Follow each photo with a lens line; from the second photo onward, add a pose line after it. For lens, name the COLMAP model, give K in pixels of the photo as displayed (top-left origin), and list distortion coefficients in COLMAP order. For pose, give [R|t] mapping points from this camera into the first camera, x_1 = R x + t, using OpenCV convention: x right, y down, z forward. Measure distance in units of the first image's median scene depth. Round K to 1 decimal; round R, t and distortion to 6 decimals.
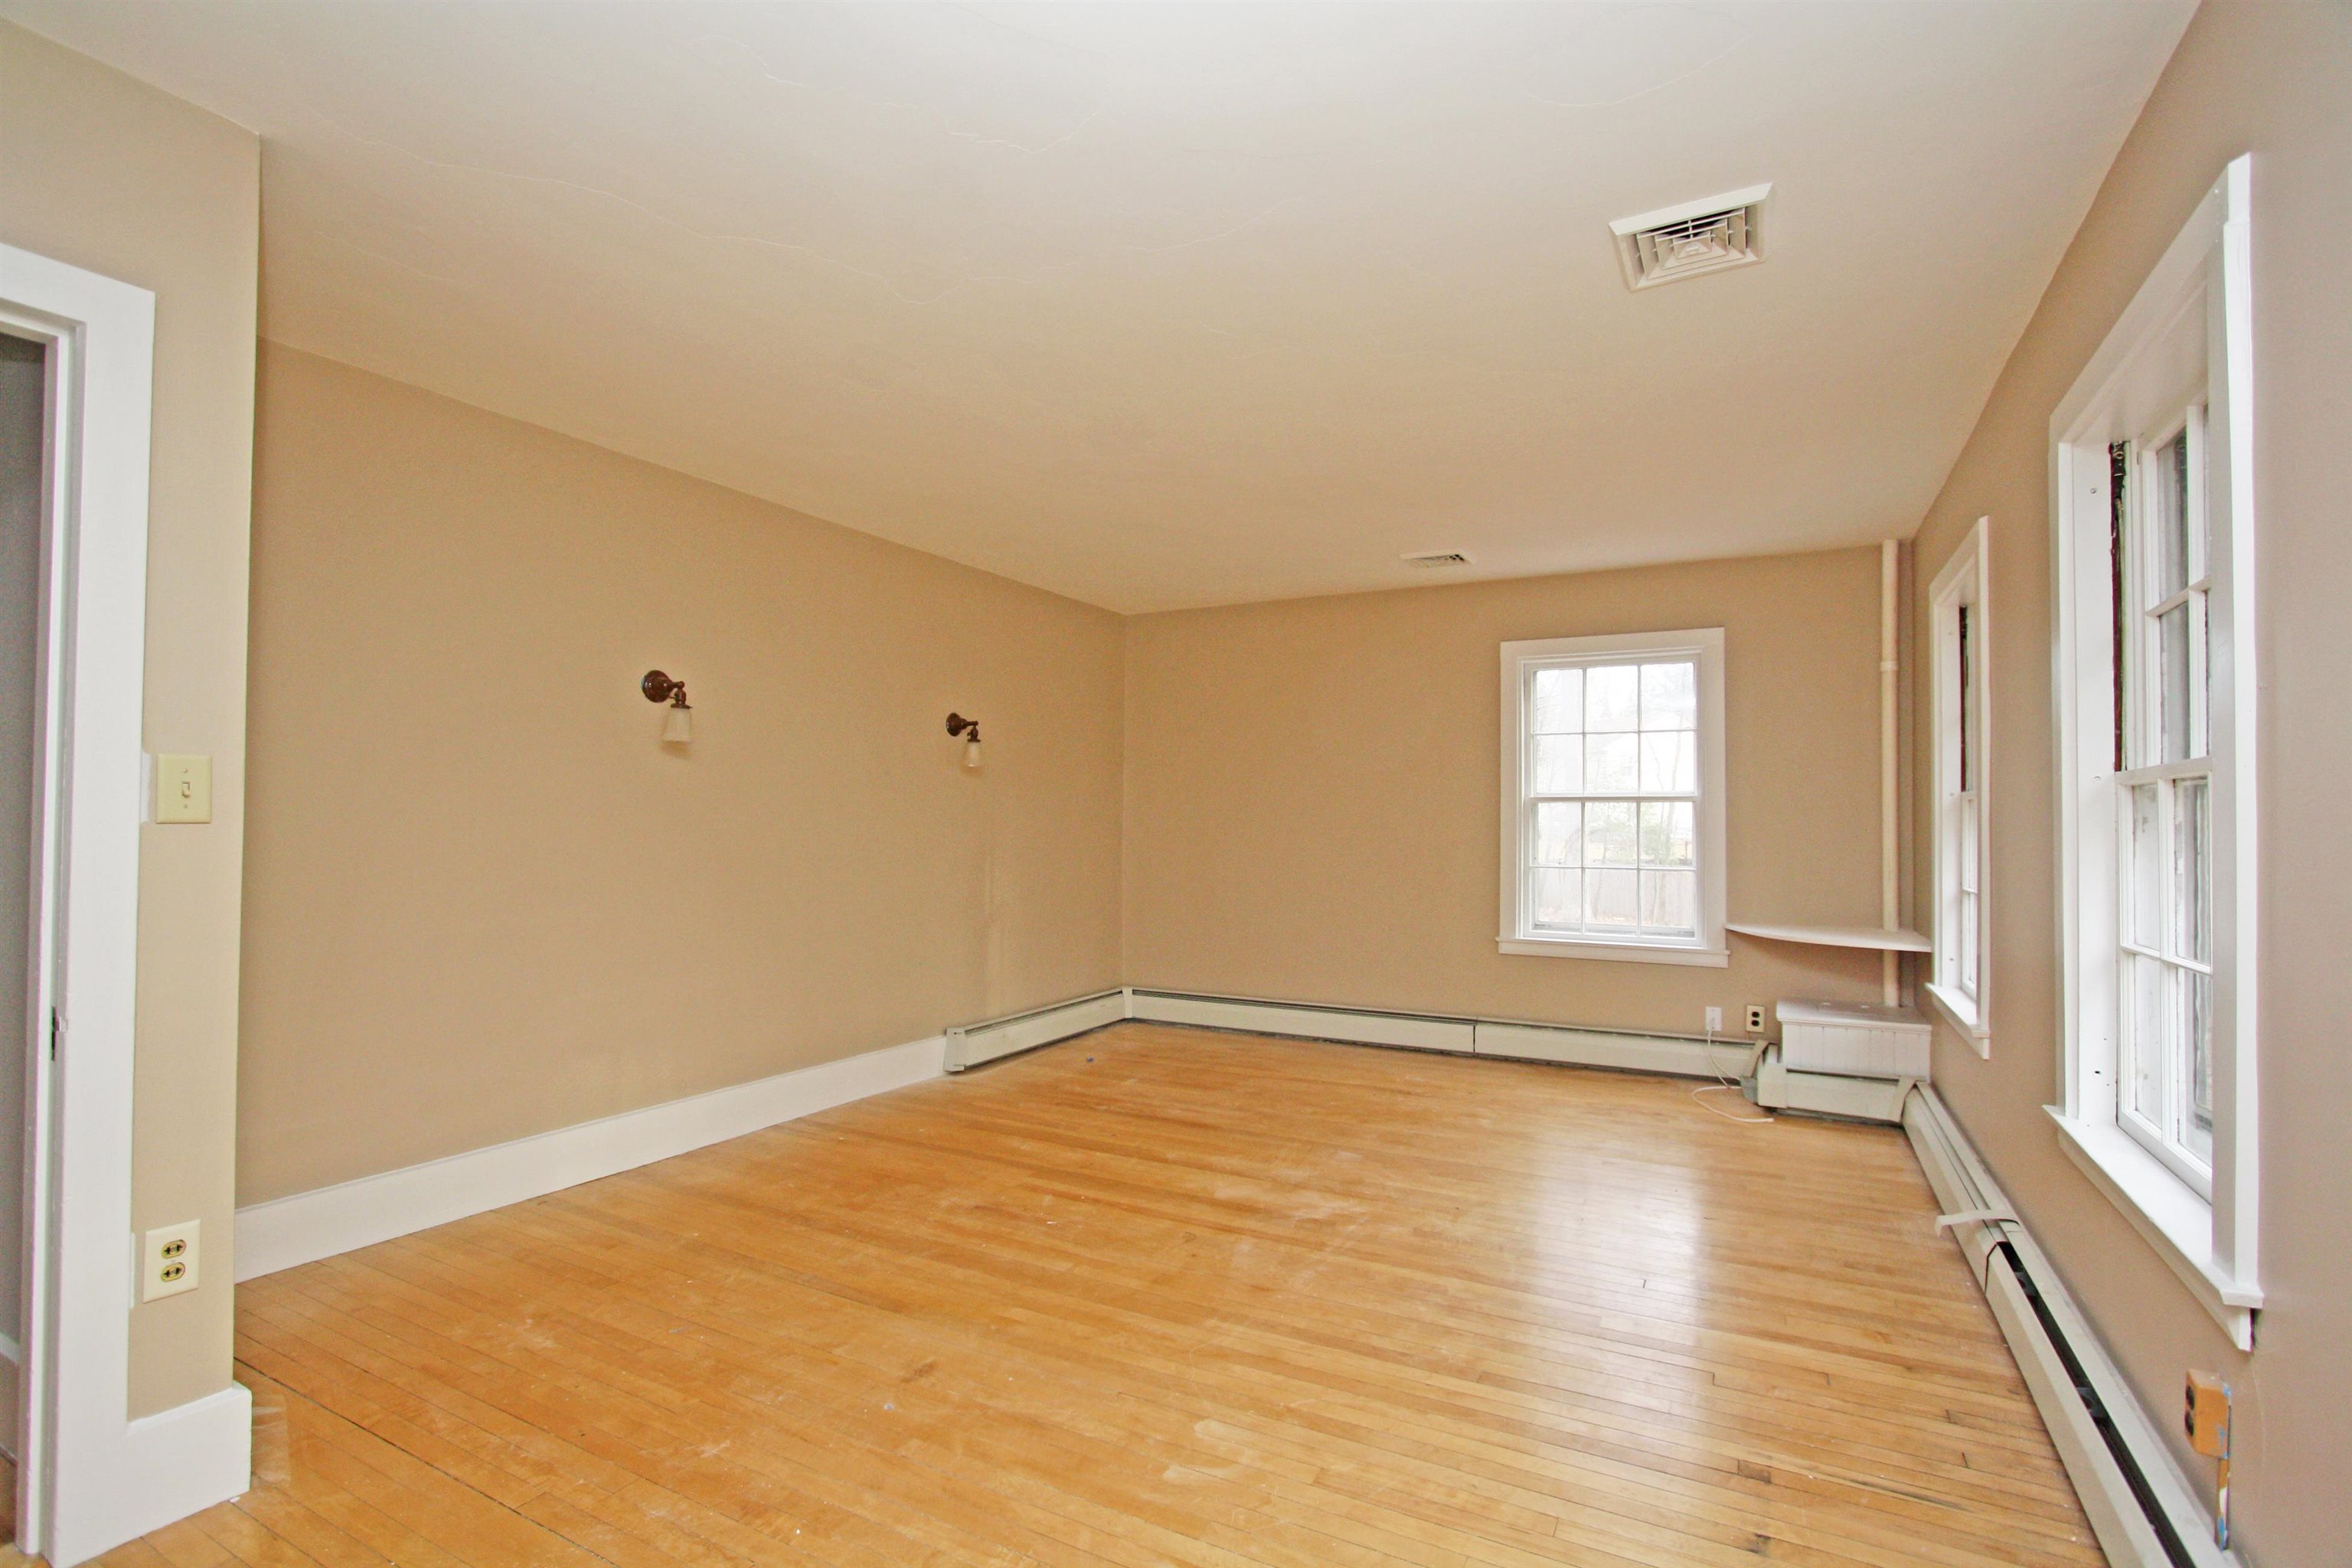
lens RADIAL K [[1093.8, 0, 1171.2], [0, 1093.8, 793.0], [0, 0, 1]] dist [-0.014689, 0.001770]
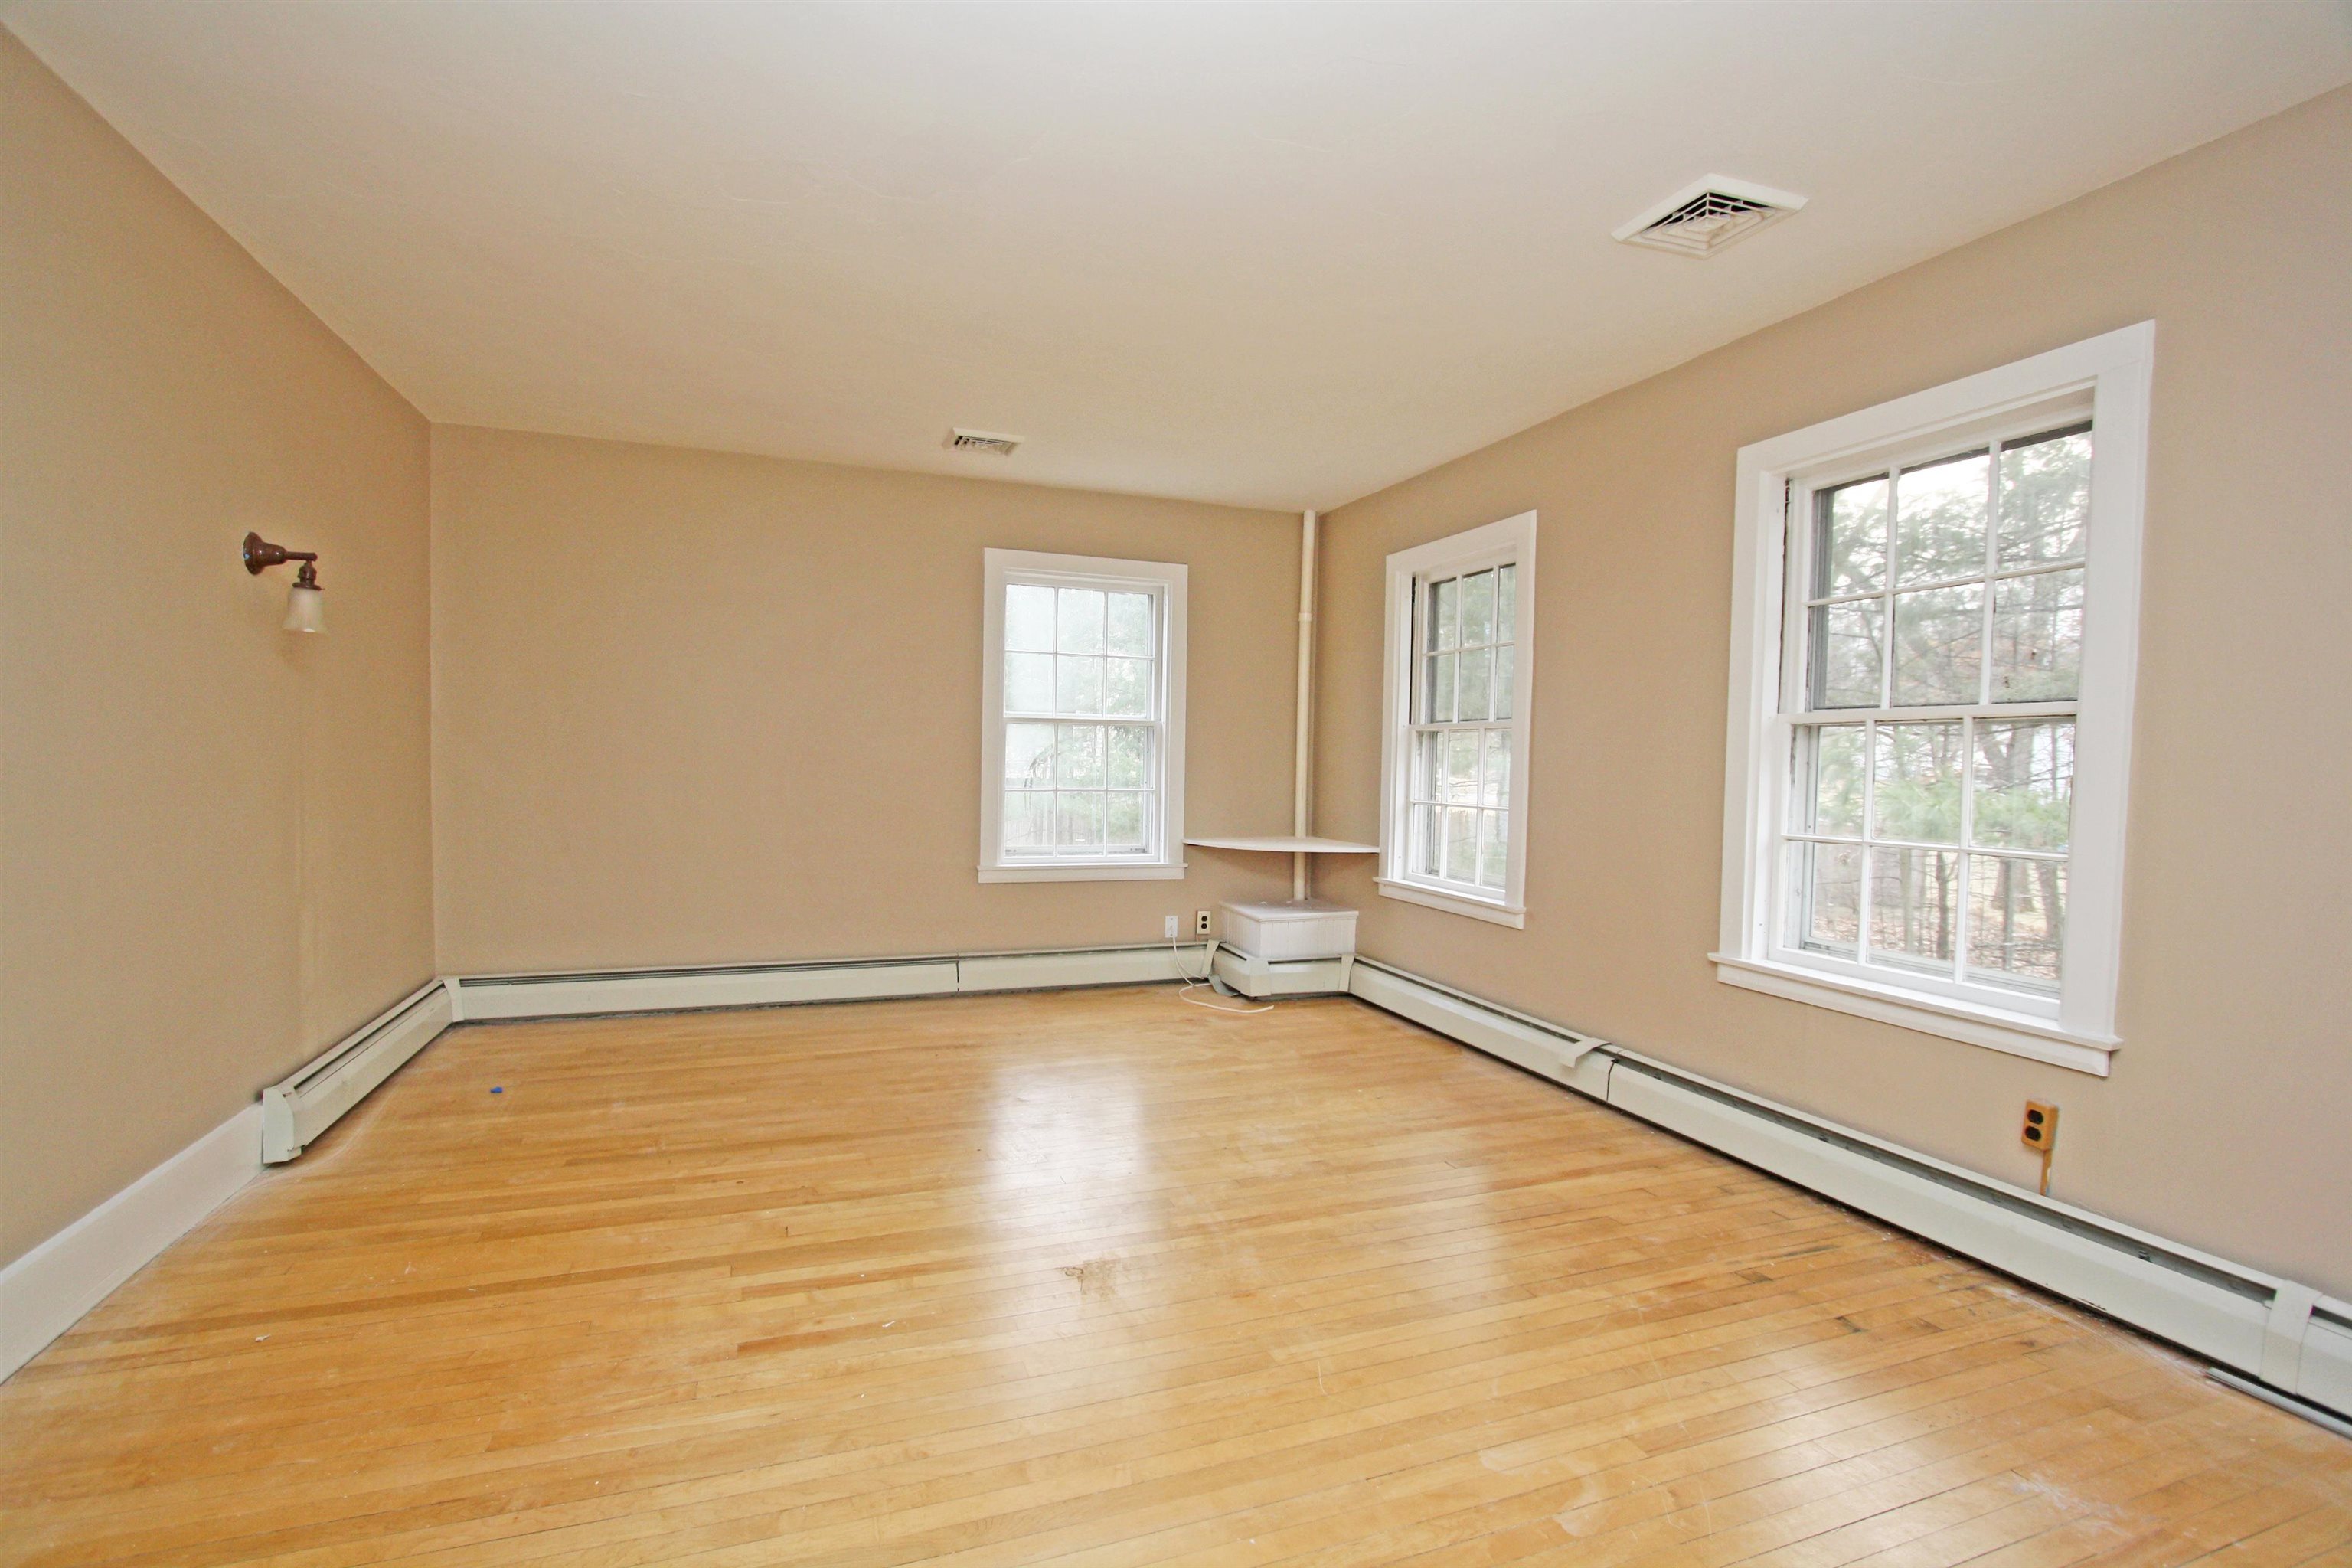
lens RADIAL K [[1093.8, 0, 1174.3], [0, 1093.8, 787.5], [0, 0, 1]] dist [-0.014689, 0.001770]
pose [[0.656874, -0.015075, 0.753850, -0.333291], [-0.033036, 0.998265, 0.048749, 0.015653], [-0.753276, -0.056926, 0.655236, 0.297606]]
